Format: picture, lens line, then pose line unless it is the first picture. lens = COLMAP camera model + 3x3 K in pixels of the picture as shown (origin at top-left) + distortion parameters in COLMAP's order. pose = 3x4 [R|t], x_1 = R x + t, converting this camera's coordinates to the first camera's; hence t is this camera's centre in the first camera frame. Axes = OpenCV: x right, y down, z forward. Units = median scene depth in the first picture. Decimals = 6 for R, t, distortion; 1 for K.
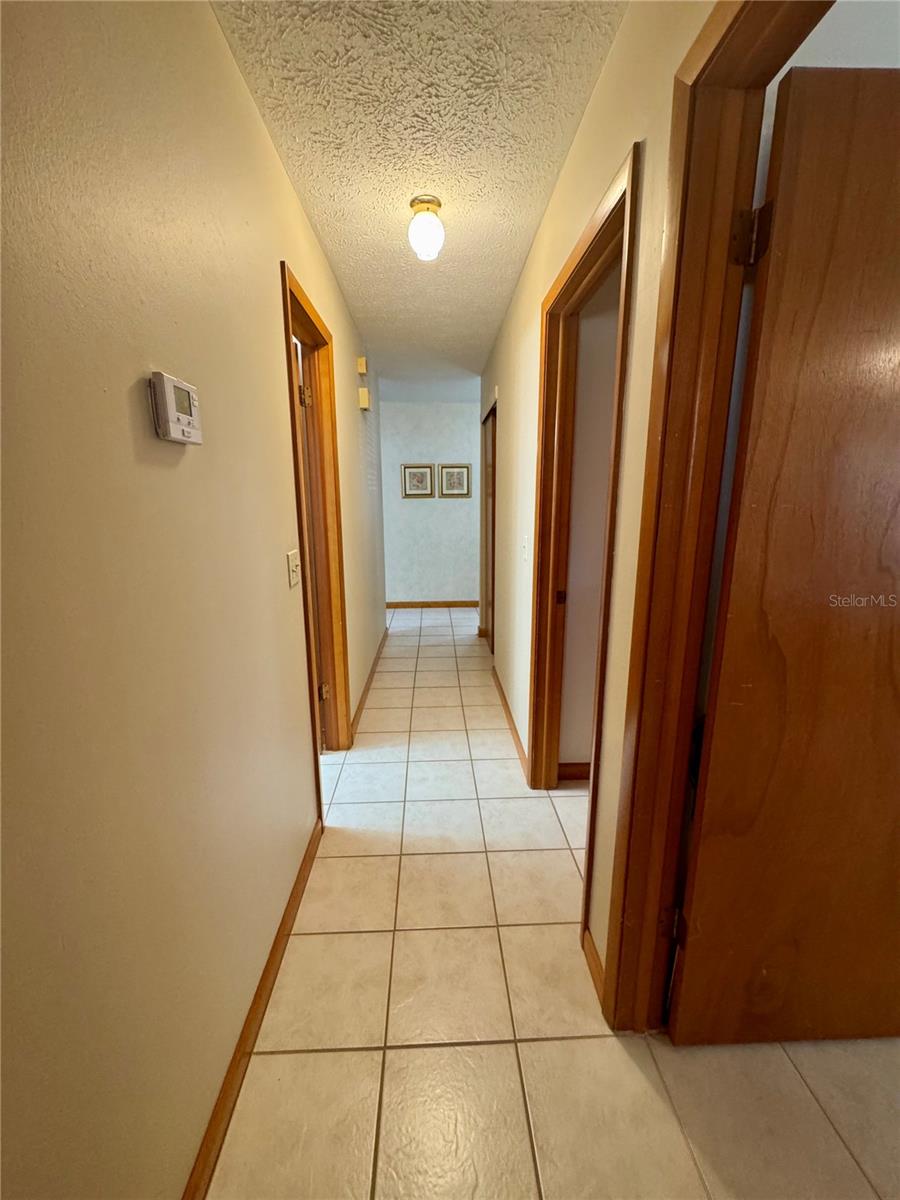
lens RADIAL K [[480.3, 0, 449.0], [0, 480.3, 599.3], [0, 0, 1]] dist [-0.002820, 0.000184]
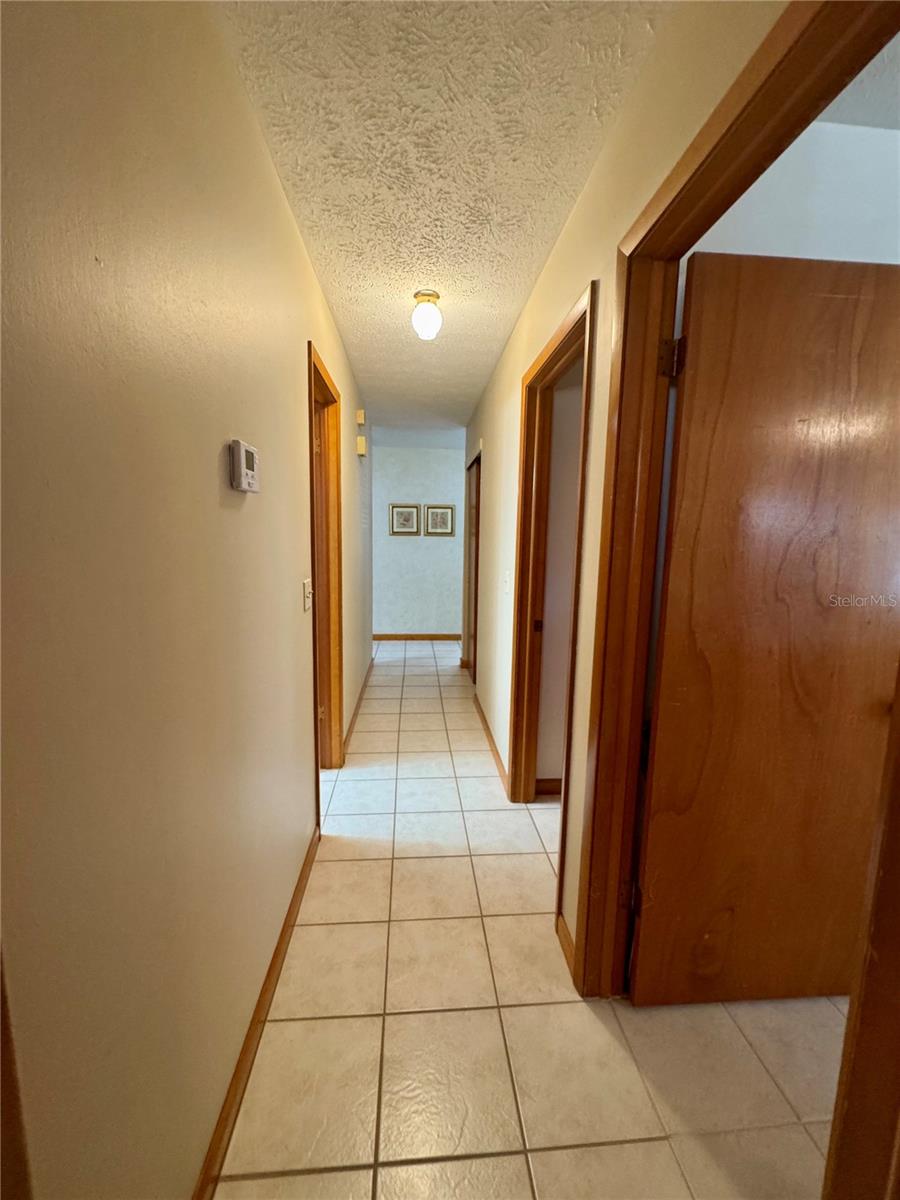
lens RADIAL K [[480.3, 0, 451.1], [0, 480.3, 600.0], [0, 0, 1]] dist [-0.002820, 0.000184]
pose [[0.998710, 0.017231, 0.047765, -0.043172], [-0.013583, 0.997041, -0.075664, 0.037123], [-0.048927, 0.074918, 0.995989, -0.197112]]
